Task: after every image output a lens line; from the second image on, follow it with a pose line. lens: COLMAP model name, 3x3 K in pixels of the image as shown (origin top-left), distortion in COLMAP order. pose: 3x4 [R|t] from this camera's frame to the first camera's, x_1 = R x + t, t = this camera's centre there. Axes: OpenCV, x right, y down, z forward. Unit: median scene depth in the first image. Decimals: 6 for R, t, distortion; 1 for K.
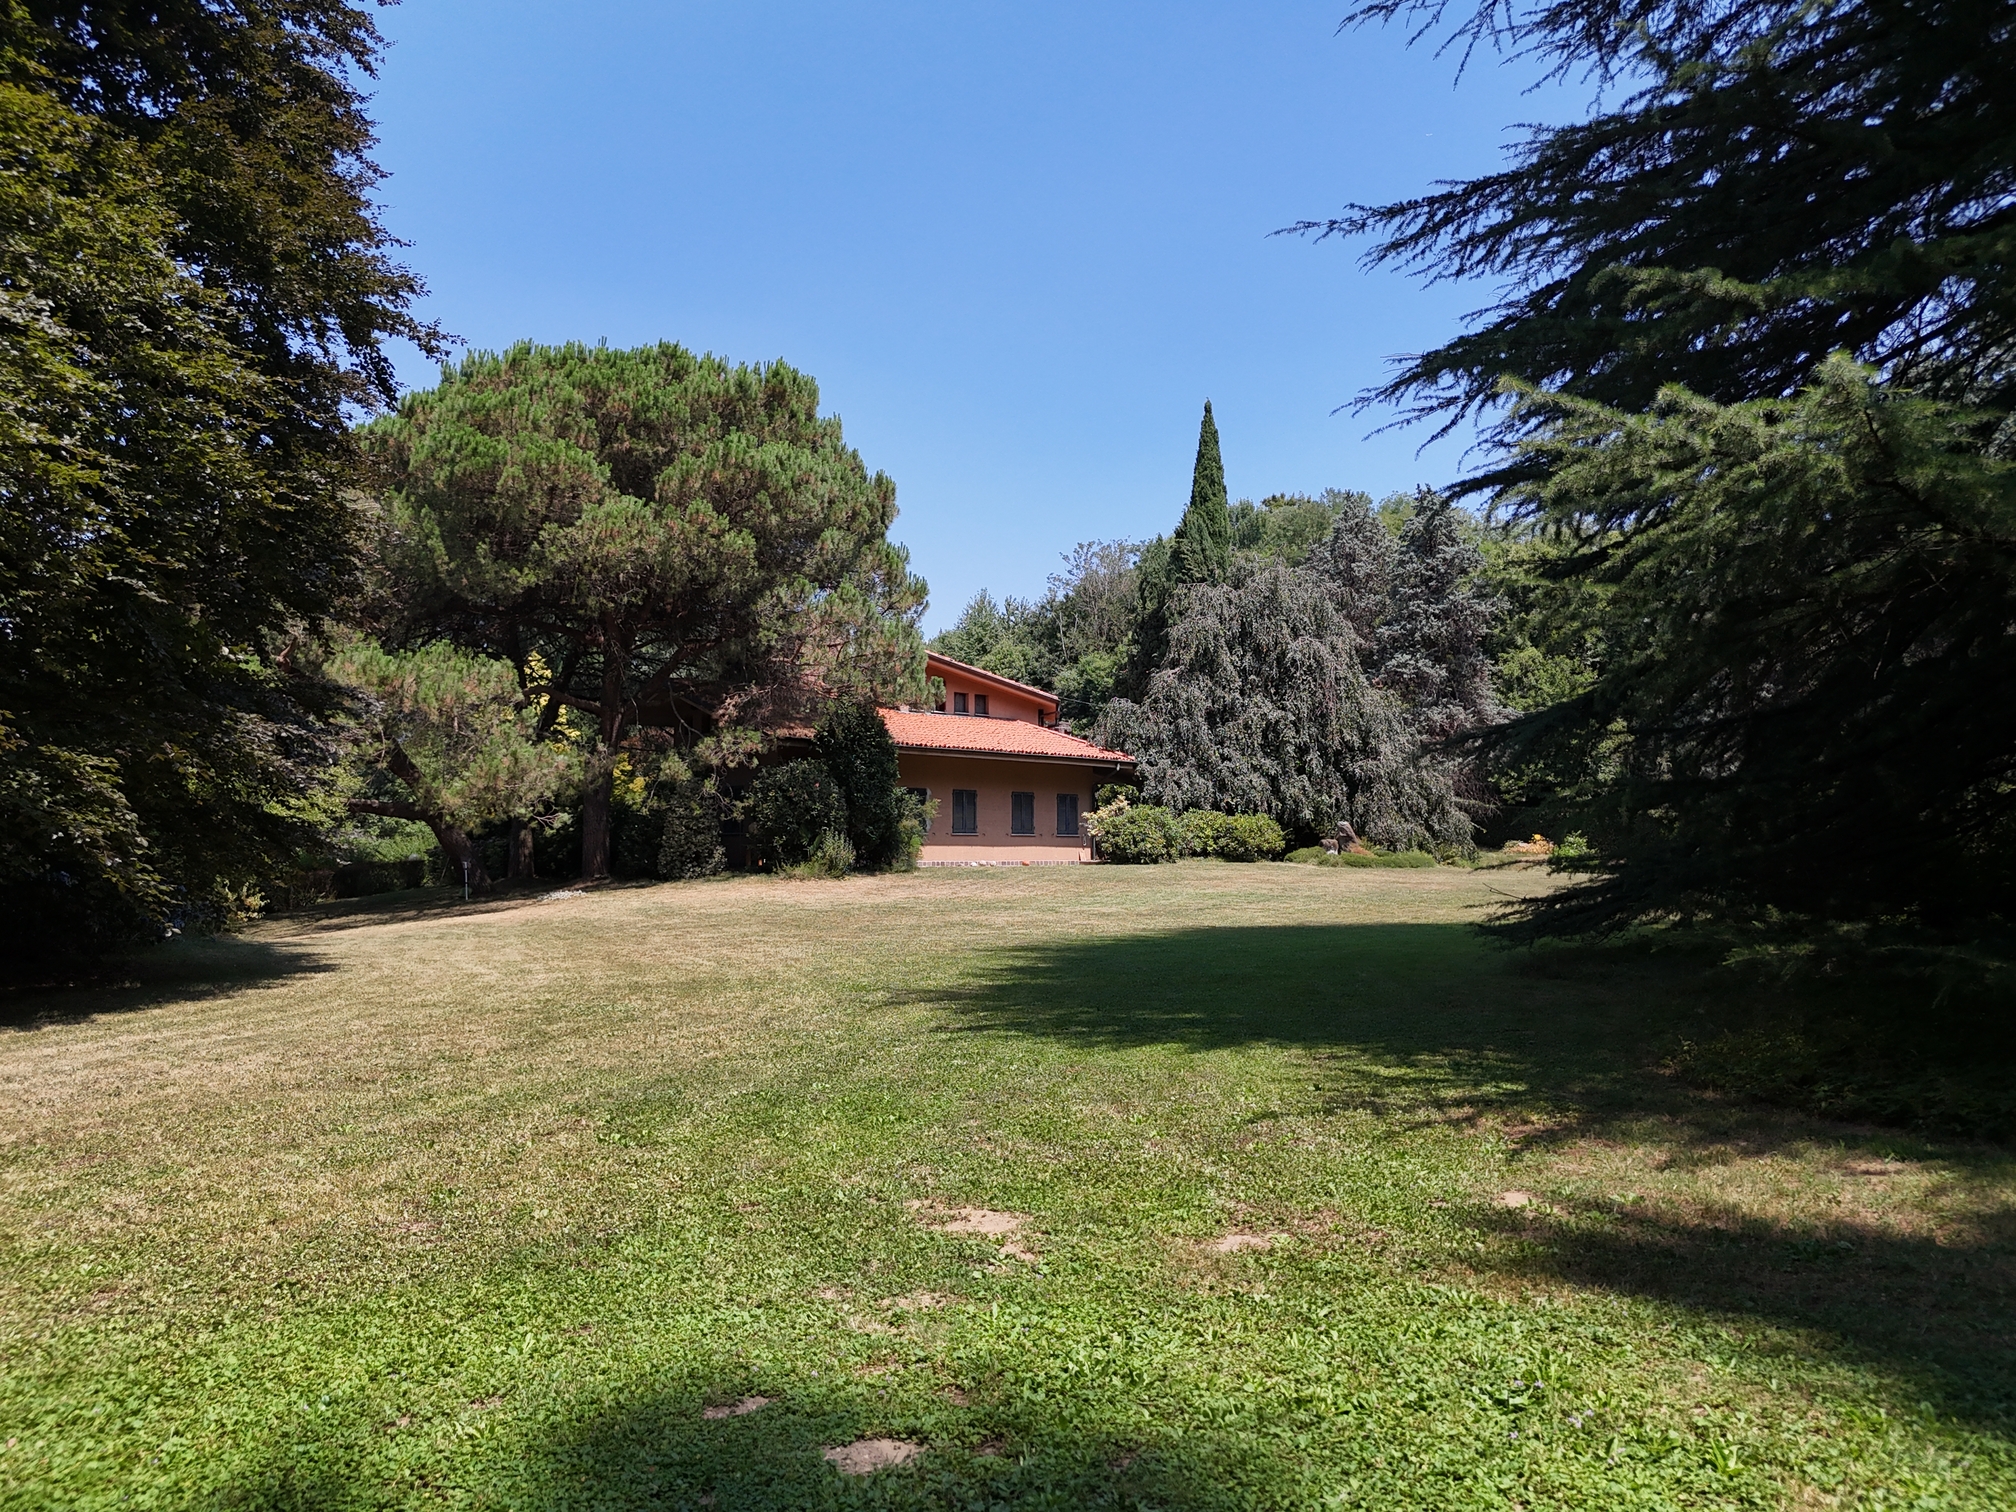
lens RADIAL K [[1506.3, 0, 1004.9], [0, 1506.3, 758.9], [0, 0, 1]] dist [0.082929, -0.087283]
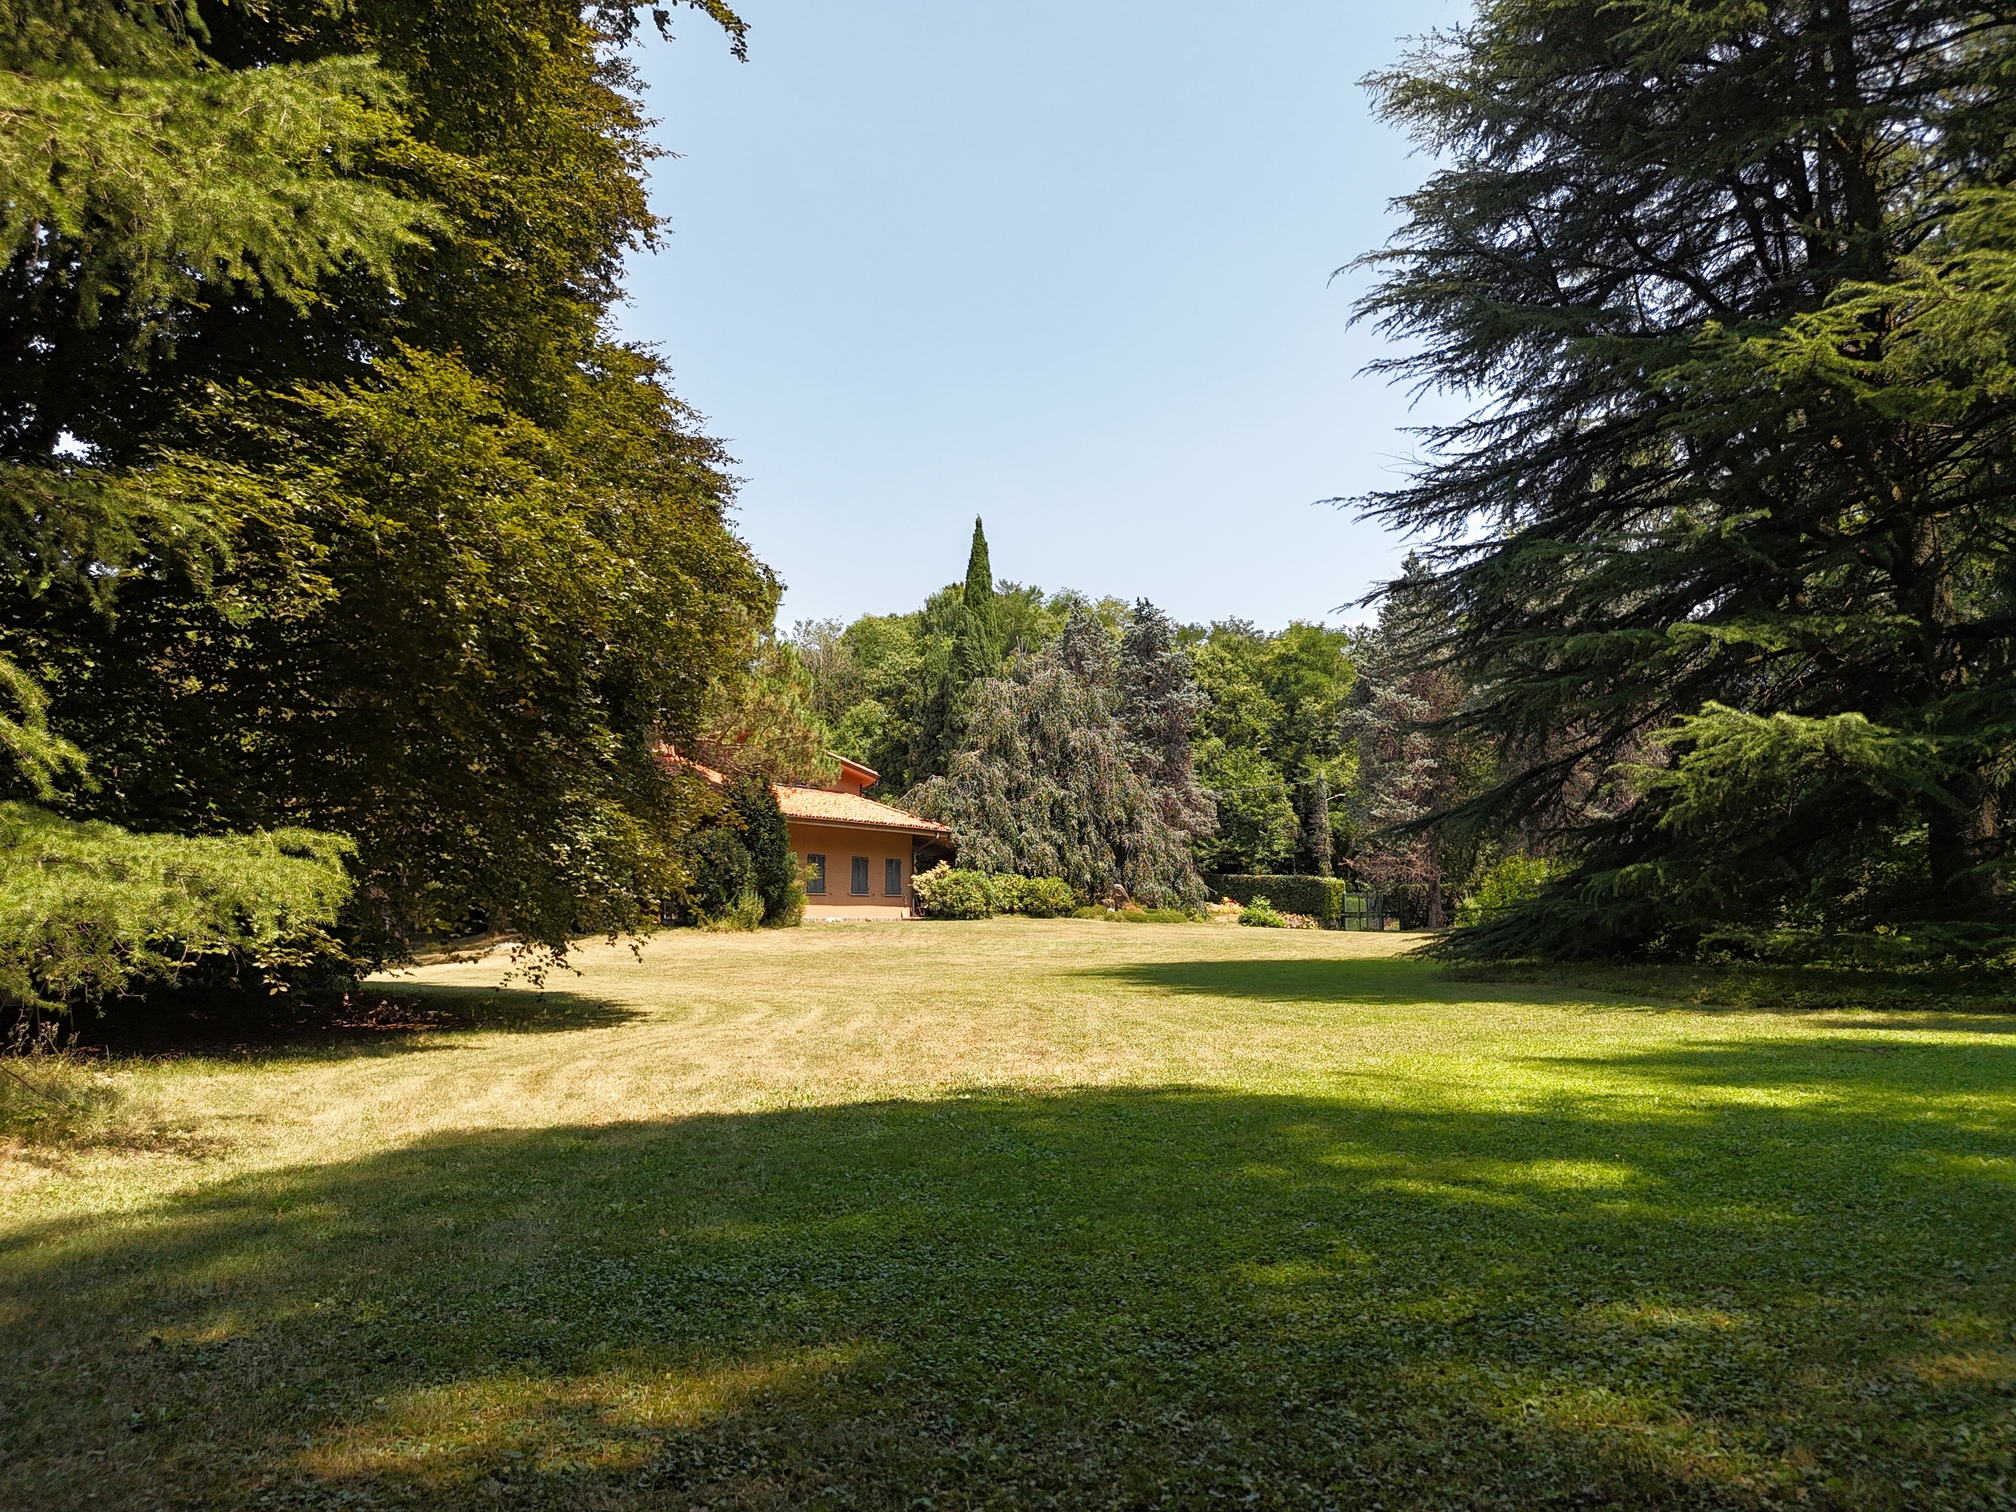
lens RADIAL K [[1506.3, 0, 1010.9], [0, 1506.3, 752.4], [0, 0, 1]] dist [0.082929, -0.087283]
pose [[0.962587, 0.031270, 0.269164, -0.179494], [-0.019377, 0.998720, -0.046729, -0.005350], [-0.270281, 0.039765, 0.961960, -0.128215]]
